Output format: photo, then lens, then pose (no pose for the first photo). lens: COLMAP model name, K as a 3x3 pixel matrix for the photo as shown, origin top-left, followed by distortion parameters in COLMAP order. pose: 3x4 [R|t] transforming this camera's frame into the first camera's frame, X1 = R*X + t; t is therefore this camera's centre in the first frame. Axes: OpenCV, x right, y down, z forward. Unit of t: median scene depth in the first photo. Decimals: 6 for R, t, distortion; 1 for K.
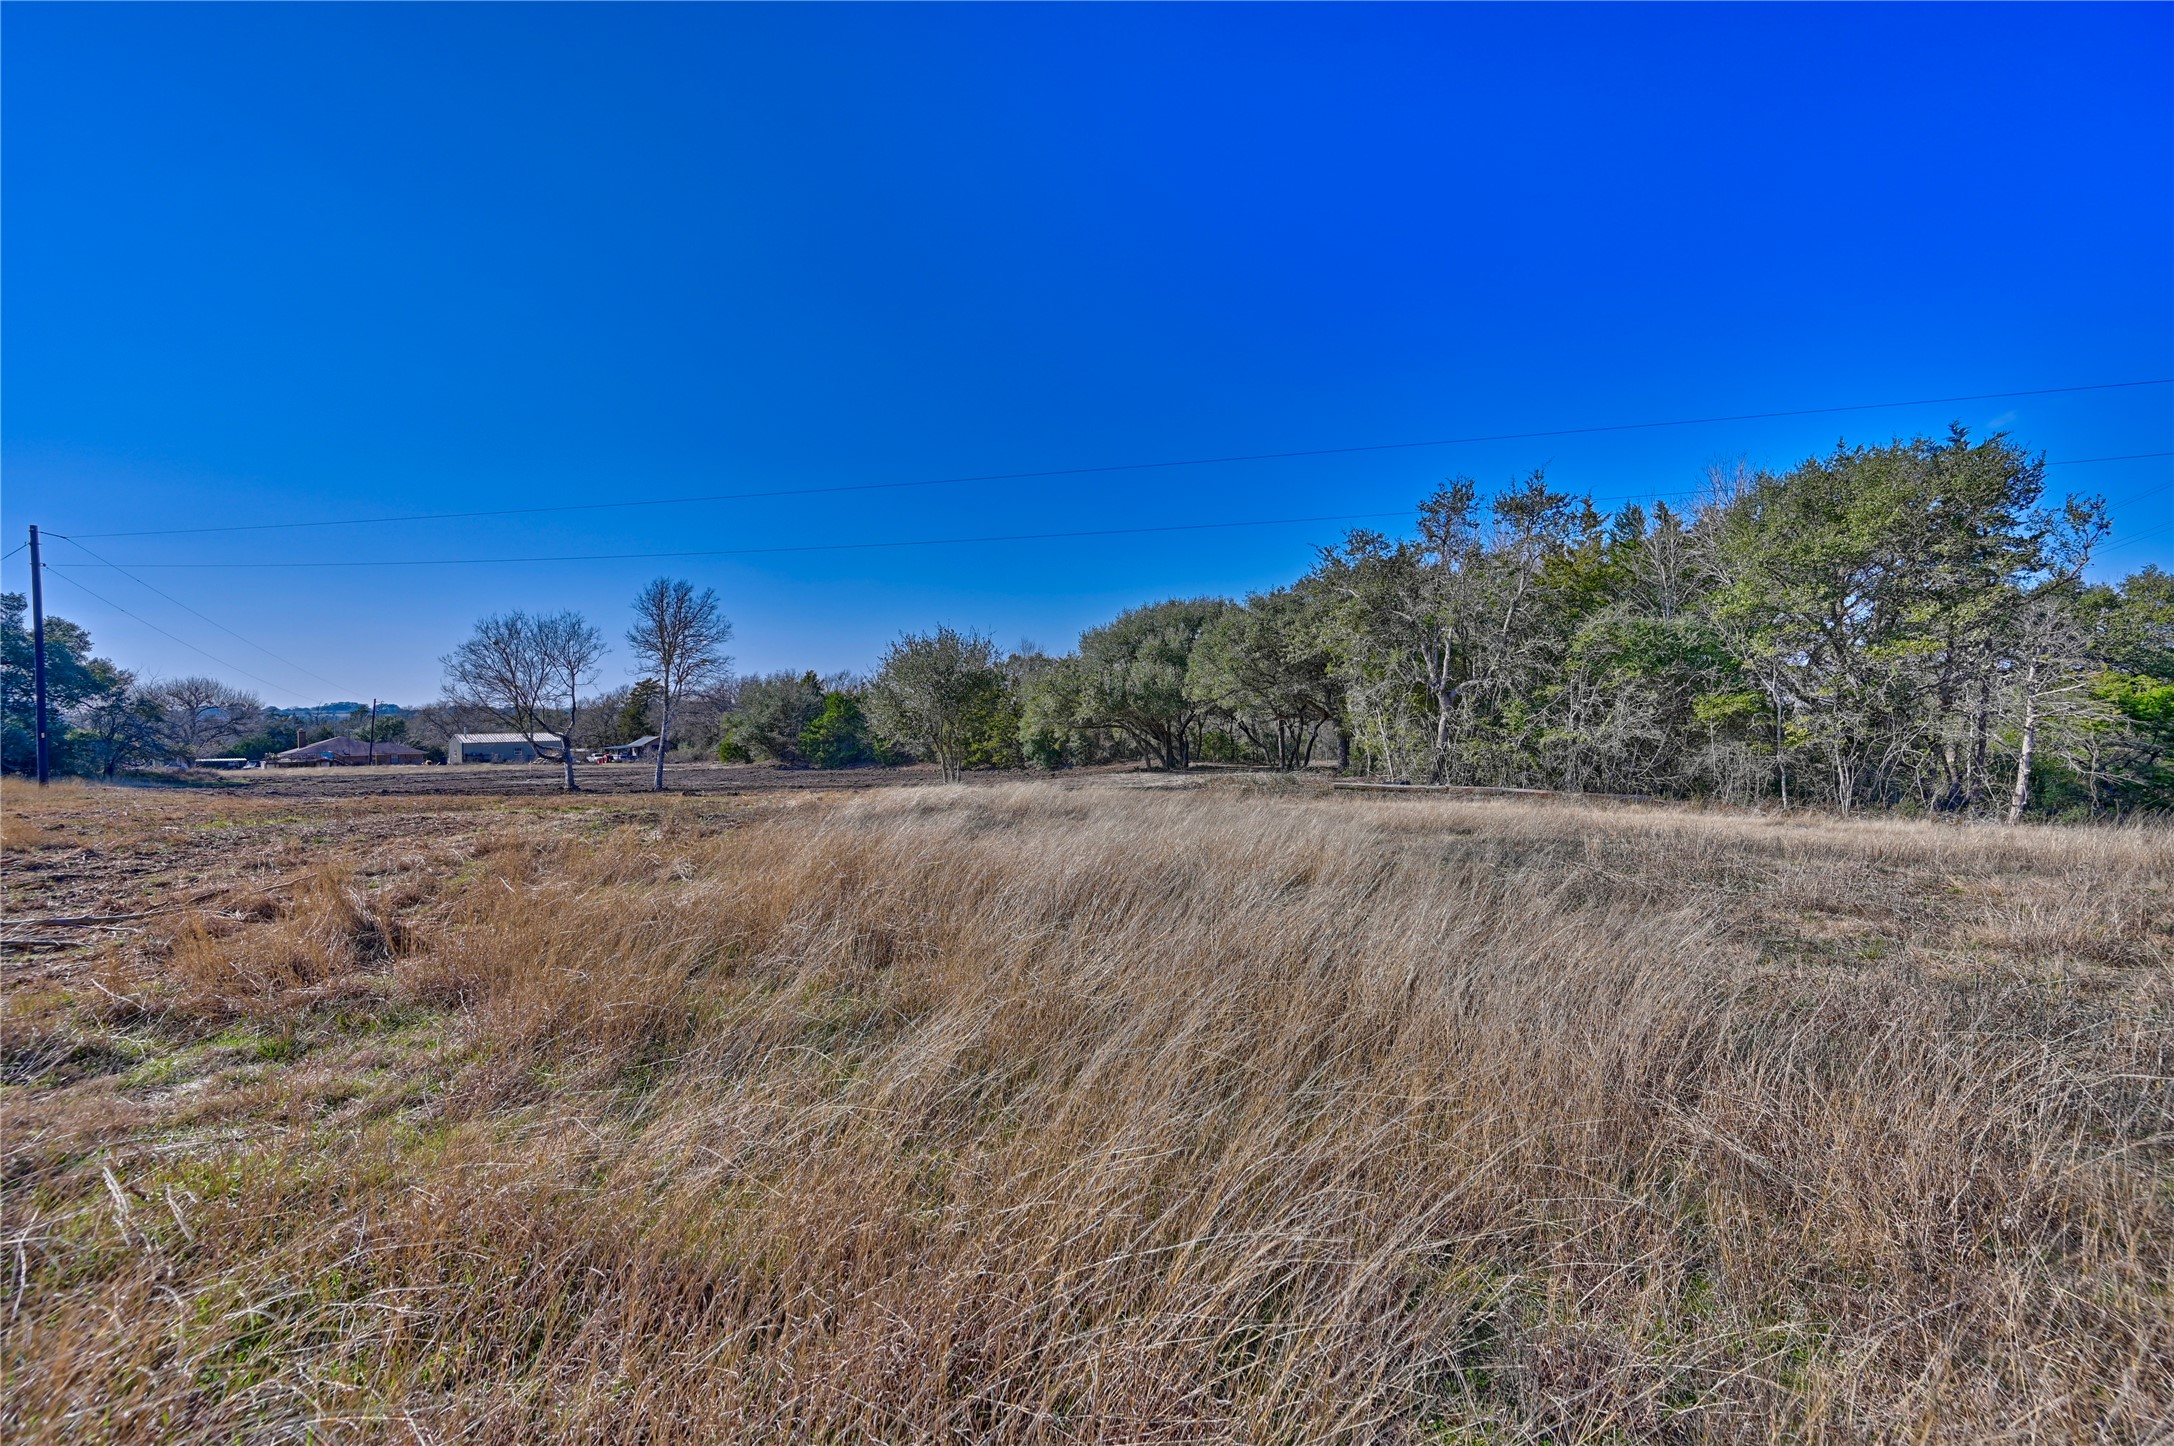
lens RADIAL K [[889.4, 0, 1087.0], [0, 889.4, 723.0], [0, 0, 1]] dist [0.001940, 0.000073]
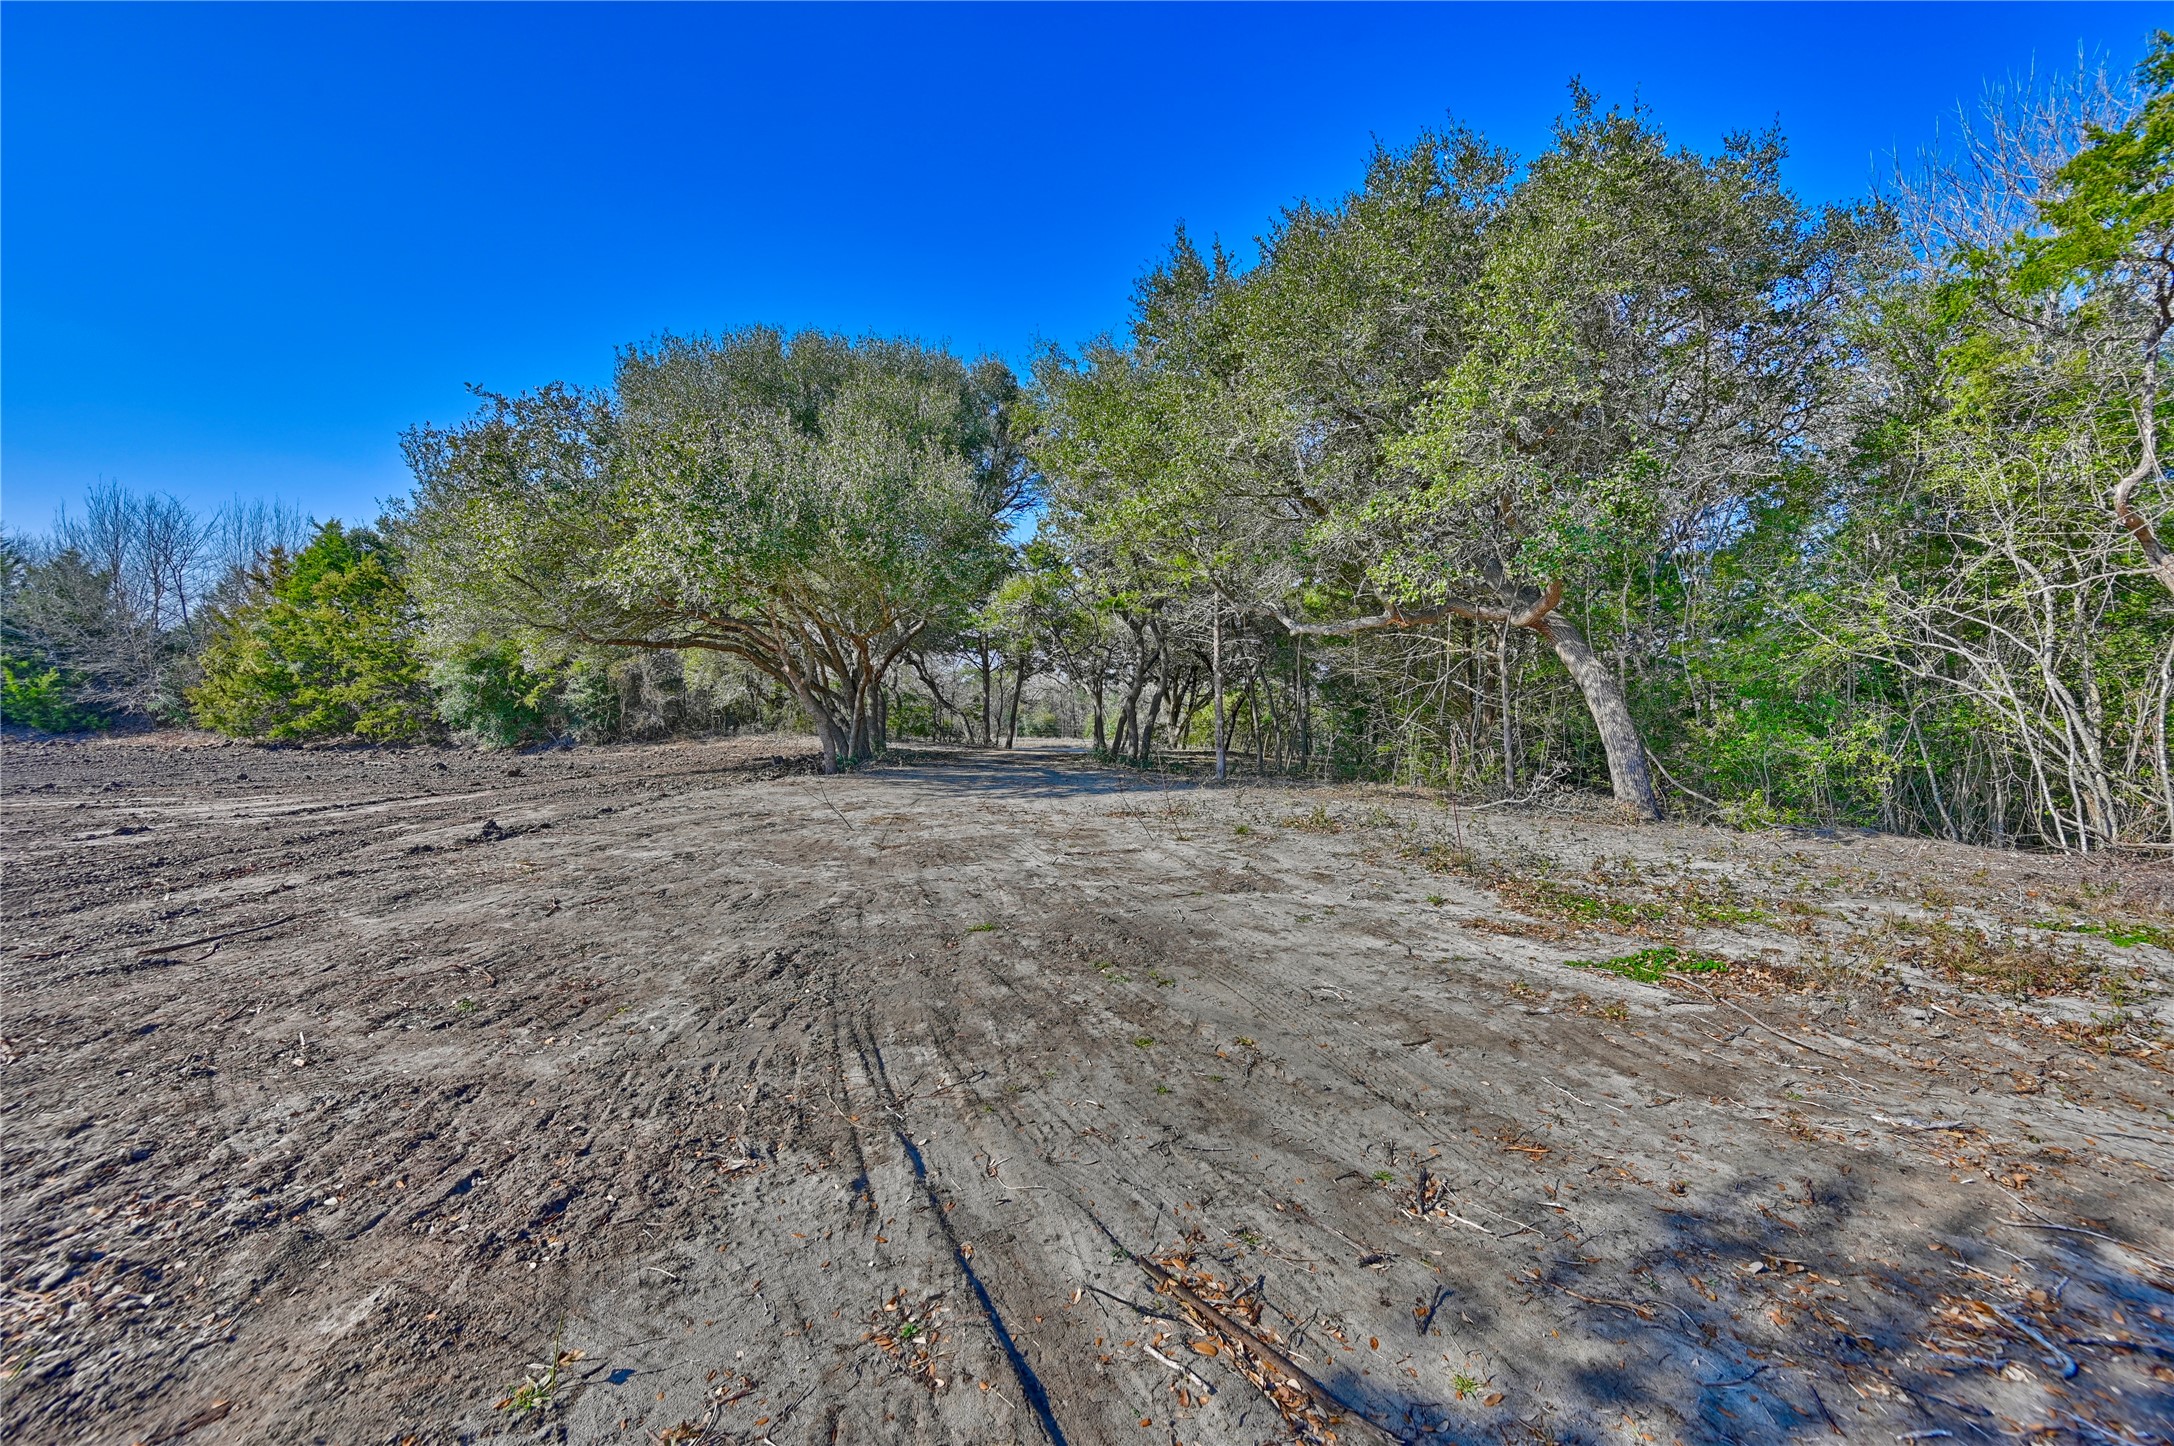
lens RADIAL K [[889.4, 0, 1087.0], [0, 889.4, 723.0], [0, 0, 1]] dist [0.001940, 0.000073]
pose [[0.868074, 0.023148, 0.495895, -0.013029], [-0.040095, 0.998918, 0.023558, 0.015889], [-0.494814, -0.040333, 0.868063, 0.464968]]
